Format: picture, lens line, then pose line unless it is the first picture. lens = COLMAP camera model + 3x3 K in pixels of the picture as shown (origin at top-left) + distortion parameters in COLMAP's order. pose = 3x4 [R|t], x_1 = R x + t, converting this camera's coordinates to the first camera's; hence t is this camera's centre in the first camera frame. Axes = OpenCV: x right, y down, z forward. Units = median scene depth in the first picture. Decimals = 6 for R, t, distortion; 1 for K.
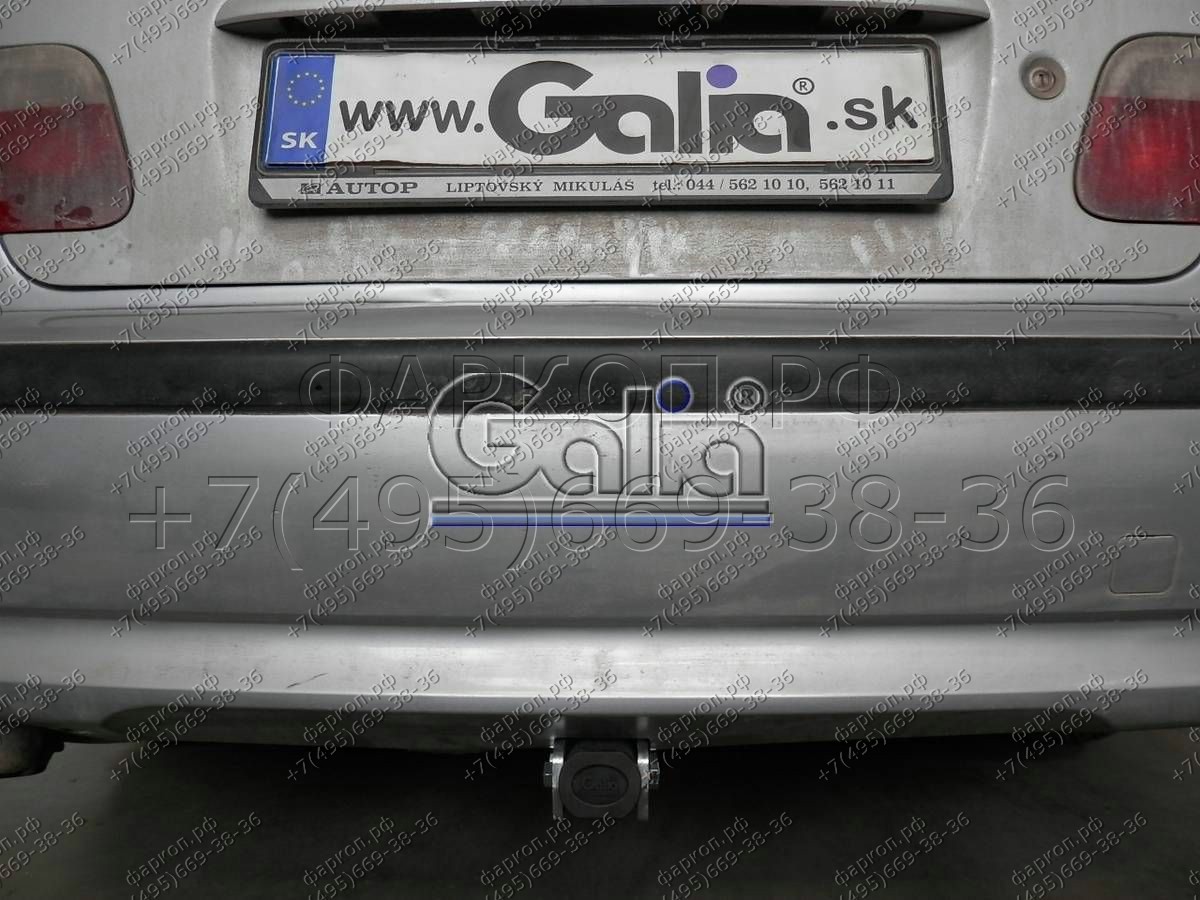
lens RADIAL K [[934.0, 0, 600.0], [0, 934.0, 450.0], [0, 0, 1]] dist [-0.002131, -0.001531]
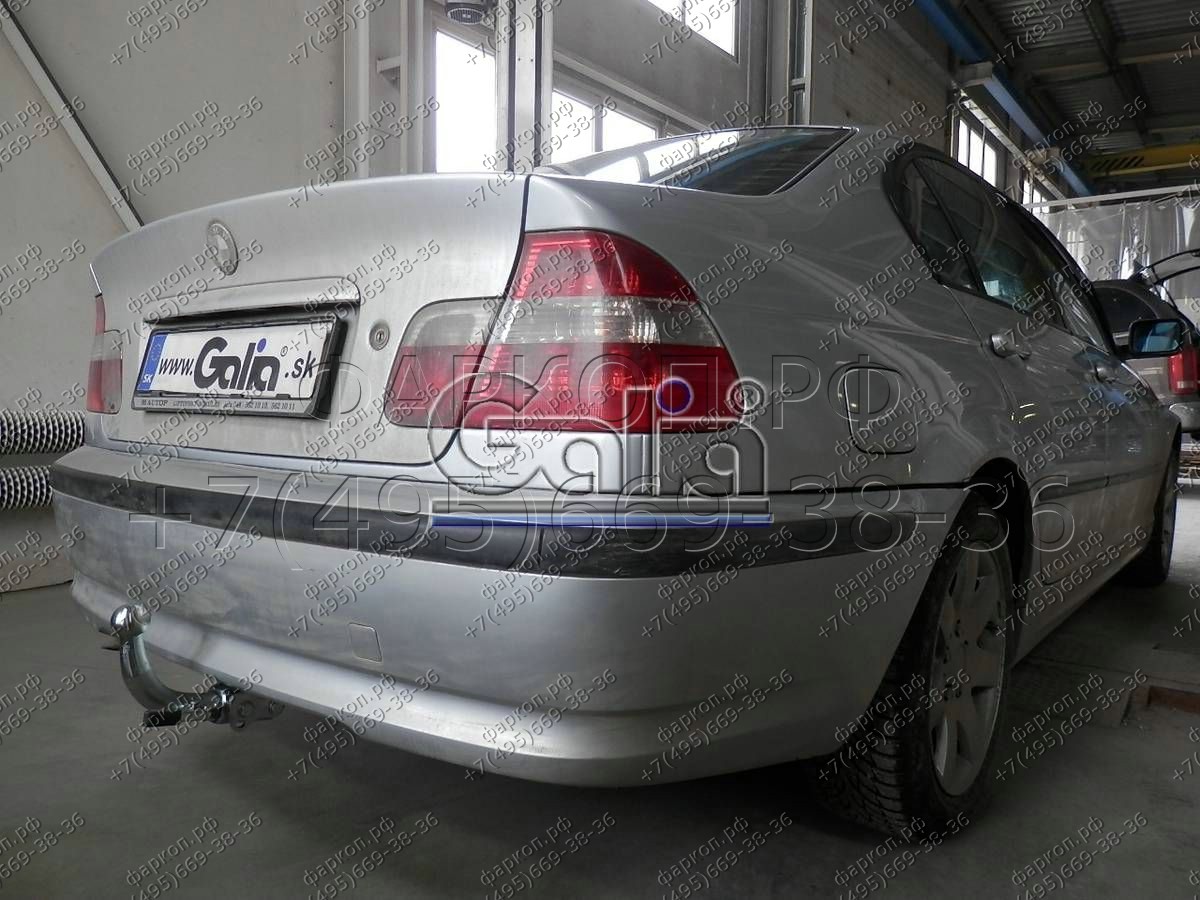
lens RADIAL K [[899.6, 0, 600.0], [0, 899.6, 450.0], [0, 0, 1]] dist [-0.011713, -0.002473]
pose [[0.810482, 0.048467, -0.583755, 1.710868], [-0.041247, 0.998819, 0.025662, -0.263028], [0.584310, 0.003279, 0.811524, -0.056132]]
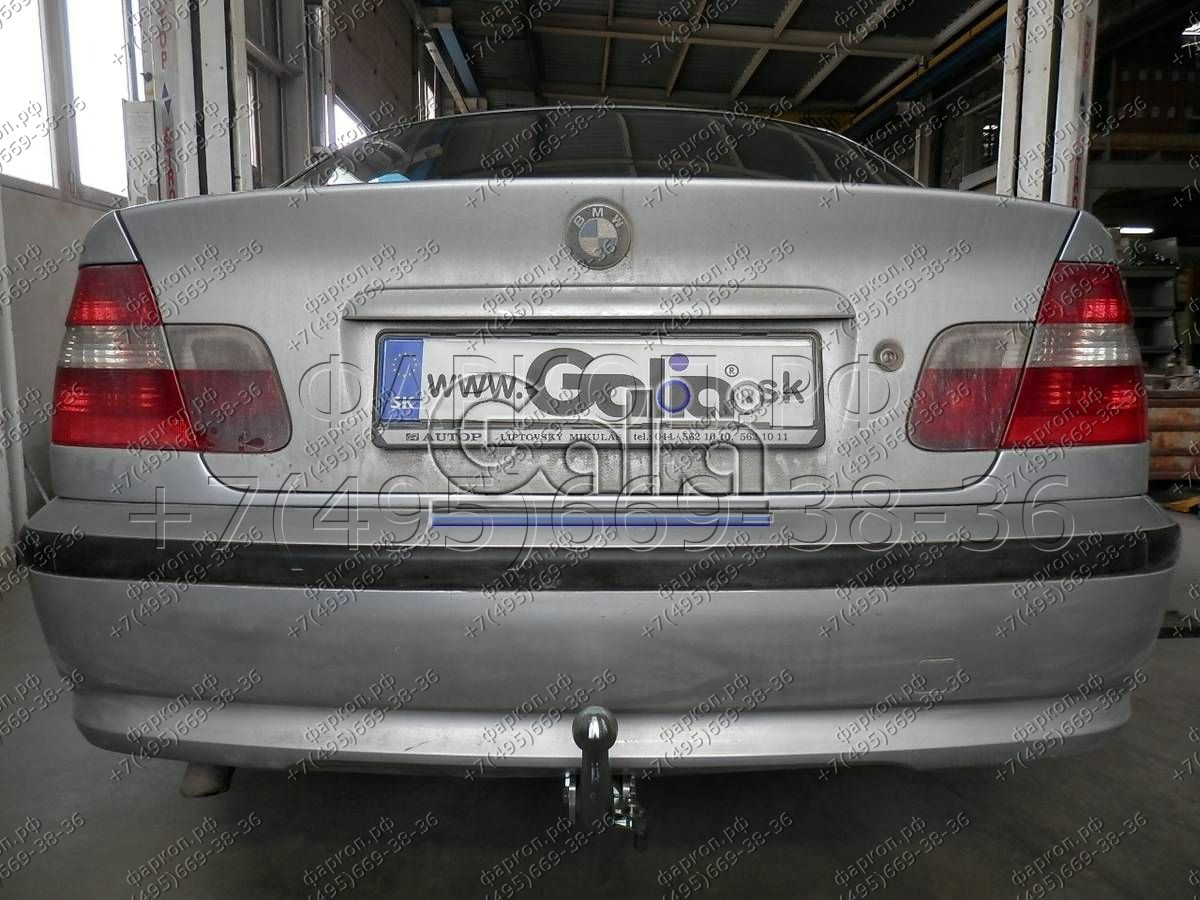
lens RADIAL K [[899.6, 0, 600.0], [0, 899.6, 450.0], [0, 0, 1]] dist [-0.011713, -0.002473]
pose [[0.999848, -0.000616, 0.017434, -0.024735], [-0.000949, 0.995980, 0.089576, -0.384704], [-0.017419, -0.089579, 0.995827, -0.478562]]
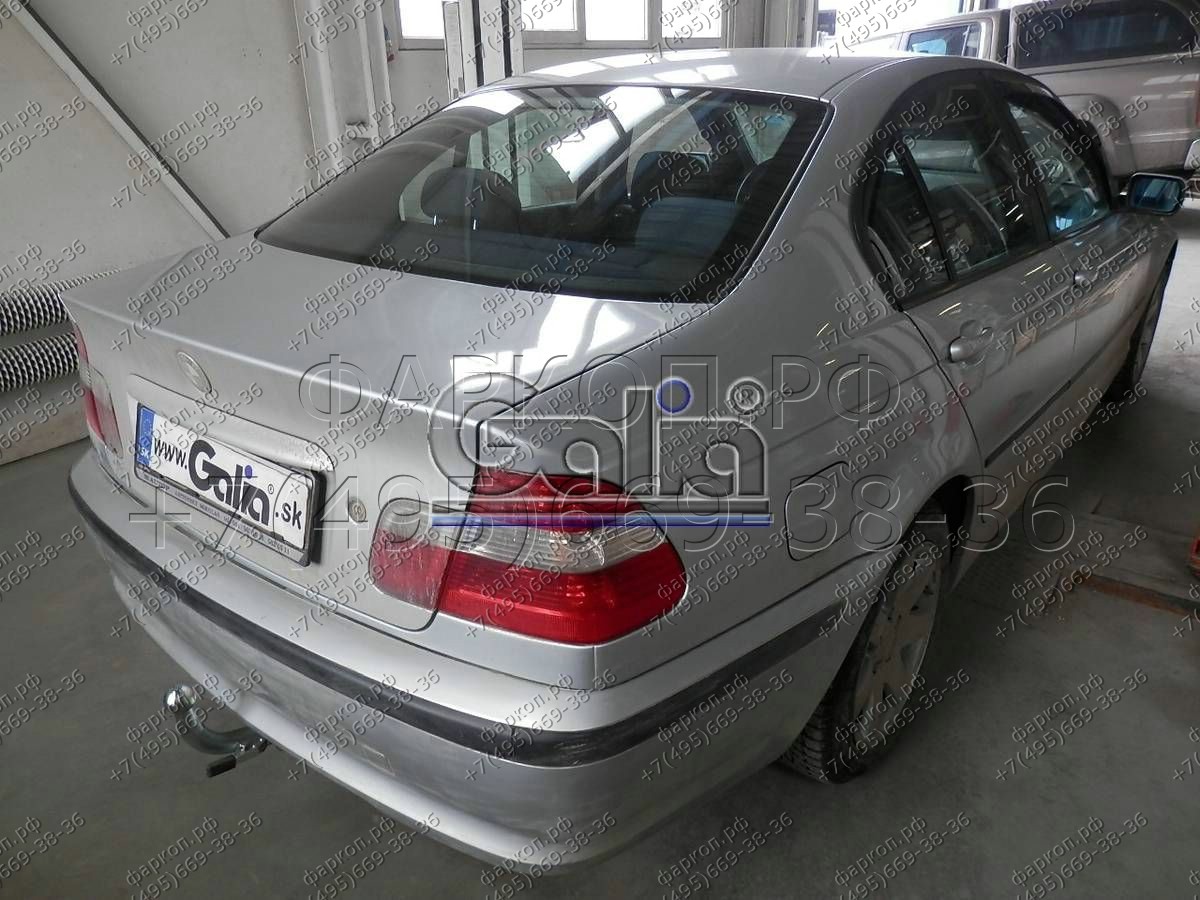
lens RADIAL K [[899.6, 0, 600.0], [0, 899.6, 450.0], [0, 0, 1]] dist [-0.011713, -0.002473]
pose [[0.811734, 0.224590, -0.539118, 1.750639], [-0.006211, 0.926370, 0.376563, -1.162150], [0.583995, -0.302321, 0.753361, 0.003078]]
